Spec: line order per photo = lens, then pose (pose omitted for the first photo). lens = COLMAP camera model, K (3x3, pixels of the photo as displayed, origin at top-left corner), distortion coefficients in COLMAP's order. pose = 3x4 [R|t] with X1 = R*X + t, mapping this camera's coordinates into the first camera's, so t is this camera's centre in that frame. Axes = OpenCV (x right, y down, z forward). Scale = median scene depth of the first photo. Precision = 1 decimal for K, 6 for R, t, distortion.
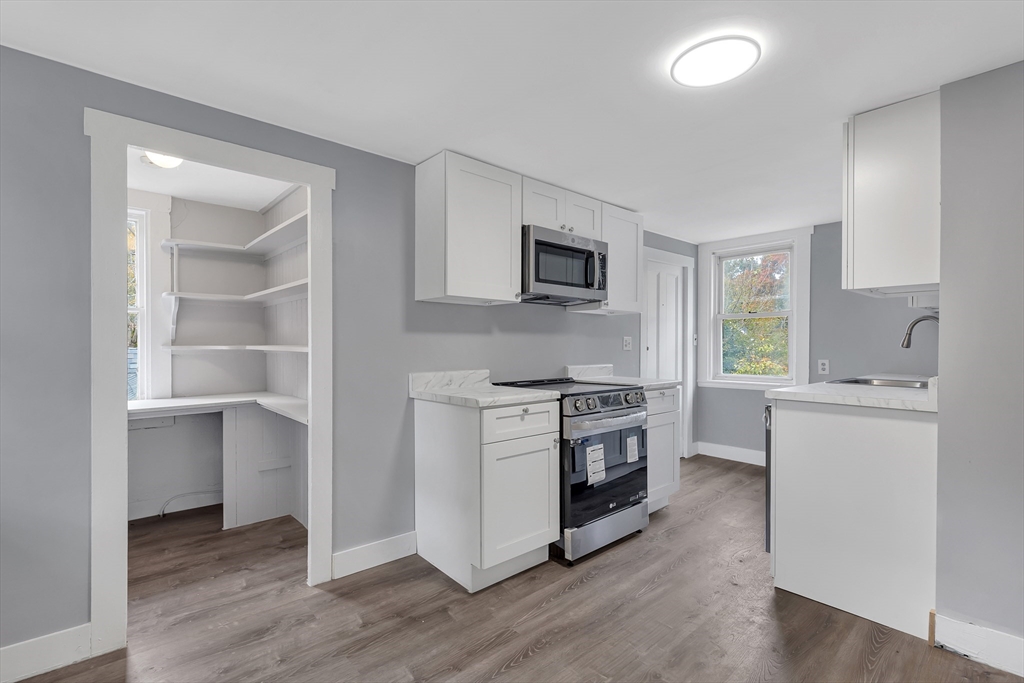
lens RADIAL K [[469.1, 0, 508.5], [0, 469.1, 346.0], [0, 0, 1]] dist [0.008993, -0.002375]
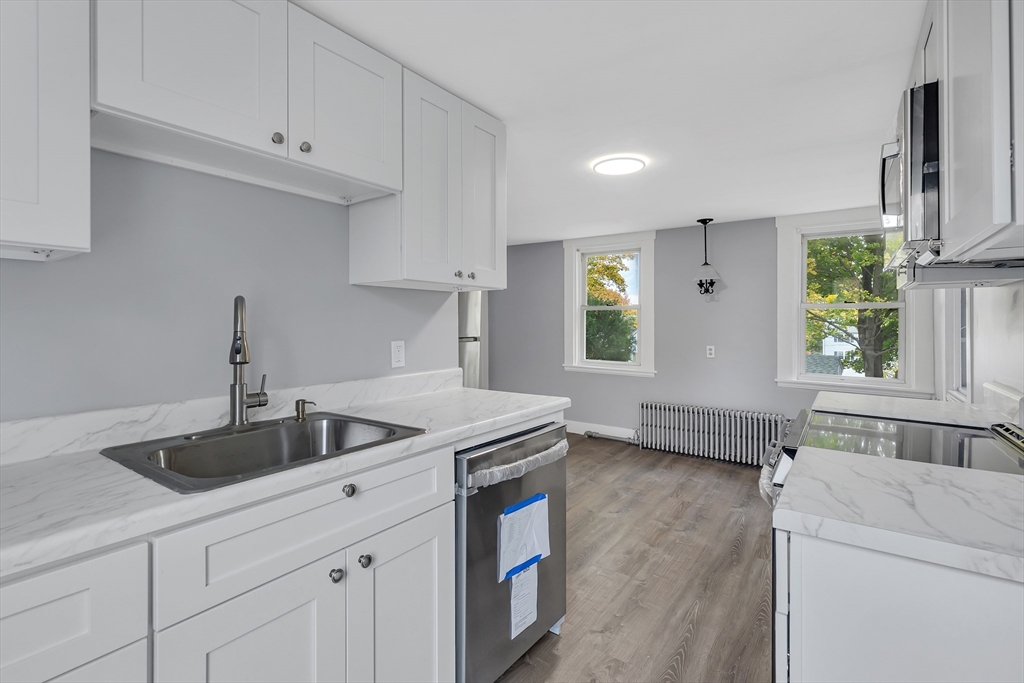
lens RADIAL K [[469.1, 0, 513.7], [0, 469.1, 318.5], [0, 0, 1]] dist [0.008993, -0.002375]
pose [[-0.972607, -0.001167, -0.232451, 1.015802], [-0.000039, 0.999988, -0.004856, -0.055879], [0.232454, -0.004714, -0.972596, 2.174872]]
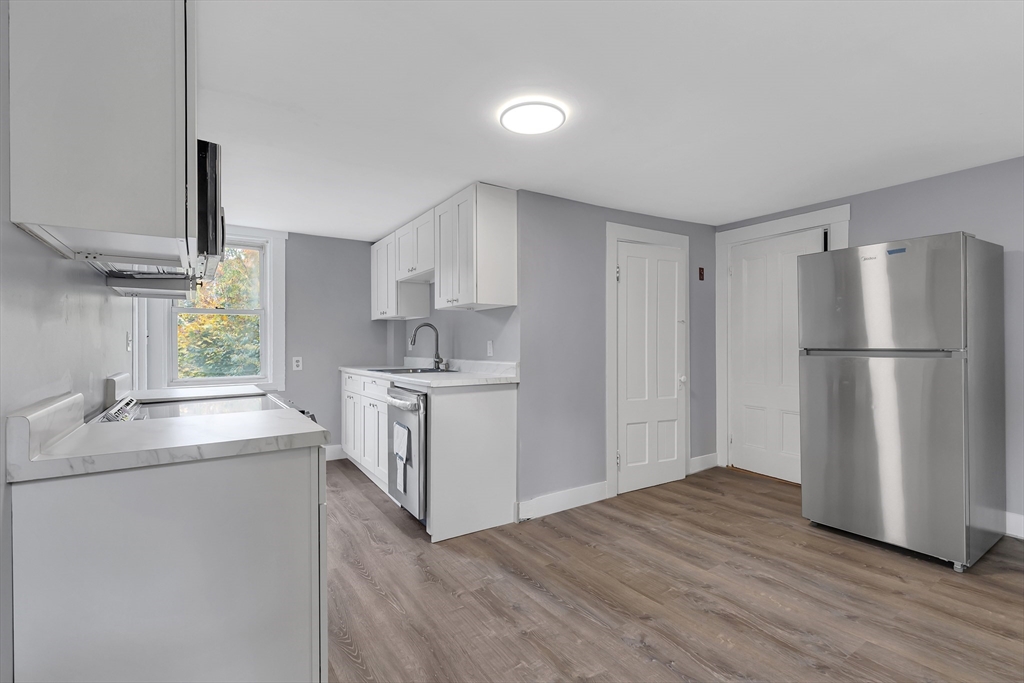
lens RADIAL K [[469.1, 0, 508.1], [0, 469.1, 344.2], [0, 0, 1]] dist [0.008993, -0.002375]
pose [[0.133977, 0.002789, 0.990980, -0.722553], [0.005654, 0.999978, -0.003578, 0.009956], [-0.990968, 0.006082, 0.133959, 0.782347]]
